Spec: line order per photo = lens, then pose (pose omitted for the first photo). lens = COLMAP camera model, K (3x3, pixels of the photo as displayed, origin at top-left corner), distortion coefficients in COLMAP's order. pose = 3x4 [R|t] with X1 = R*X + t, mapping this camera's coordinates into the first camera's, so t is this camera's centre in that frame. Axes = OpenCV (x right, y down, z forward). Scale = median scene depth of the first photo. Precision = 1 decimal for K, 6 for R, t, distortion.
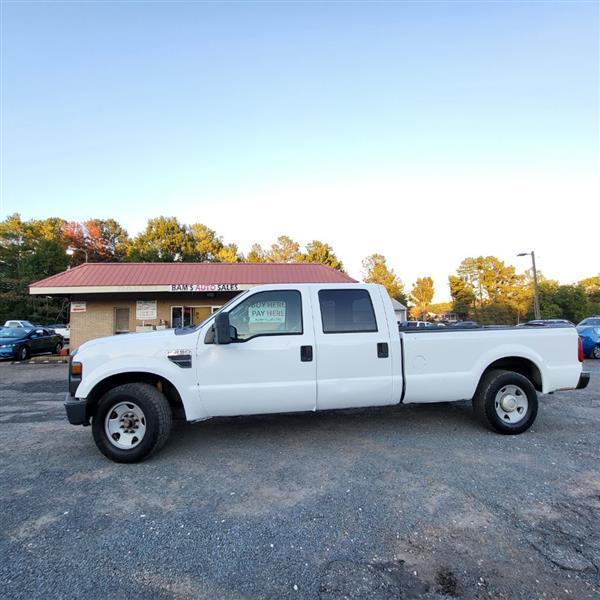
lens RADIAL K [[312.6, 0, 304.3], [0, 312.6, 298.4], [0, 0, 1]] dist [-0.001597, -0.001632]
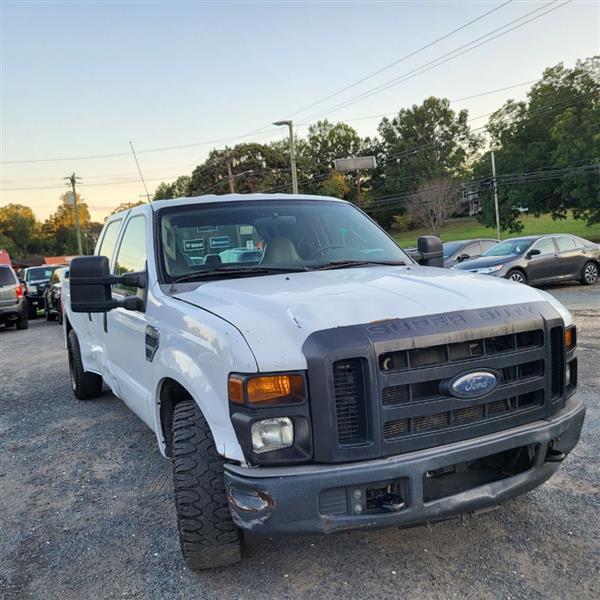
lens RADIAL K [[615.1, 0, 297.3], [0, 615.1, 304.8], [0, 0, 1]] dist [0.032966, -0.007974]
pose [[-0.296811, -0.053944, 0.953412, -0.353905], [-0.007212, 0.998501, 0.054250, 0.029033], [-0.954909, 0.009226, -0.296755, 0.391663]]
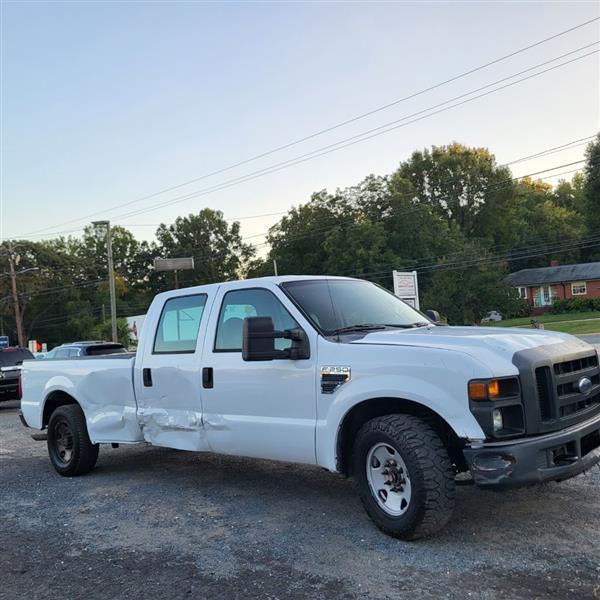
lens RADIAL K [[614.5, 0, 294.6], [0, 614.5, 297.8], [0, 0, 1]] dist [0.026710, 0.005279]
pose [[-0.621767, 0.105880, 0.776012, -0.346024], [0.018317, 0.992515, -0.120744, 0.053175], [-0.782988, -0.060861, -0.619052, 0.582885]]
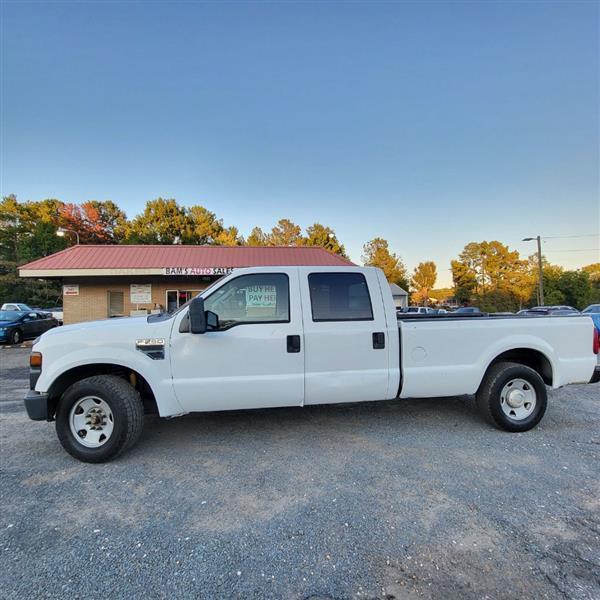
lens RADIAL K [[312.6, 0, 304.3], [0, 312.6, 298.4], [0, 0, 1]] dist [-0.001597, -0.001632]
pose [[0.999970, 0.006524, -0.004284, 0.010202], [-0.006304, 0.998758, 0.049425, 0.000233], [0.004601, -0.049397, 0.998769, 0.026732]]
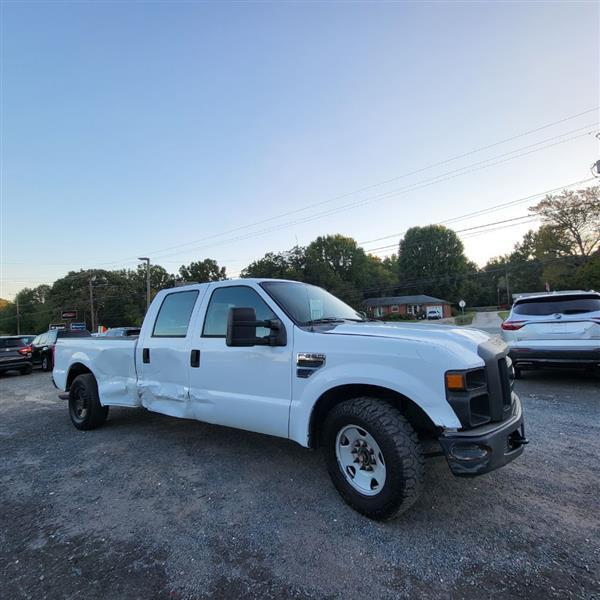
lens RADIAL K [[312.6, 0, 304.3], [0, 312.6, 298.4], [0, 0, 1]] dist [-0.001597, -0.001632]
pose [[-0.743122, 0.101952, 0.661343, -0.233059], [-0.001700, 0.988034, -0.154225, 0.047079], [-0.669154, -0.115732, -0.734057, 0.509583]]
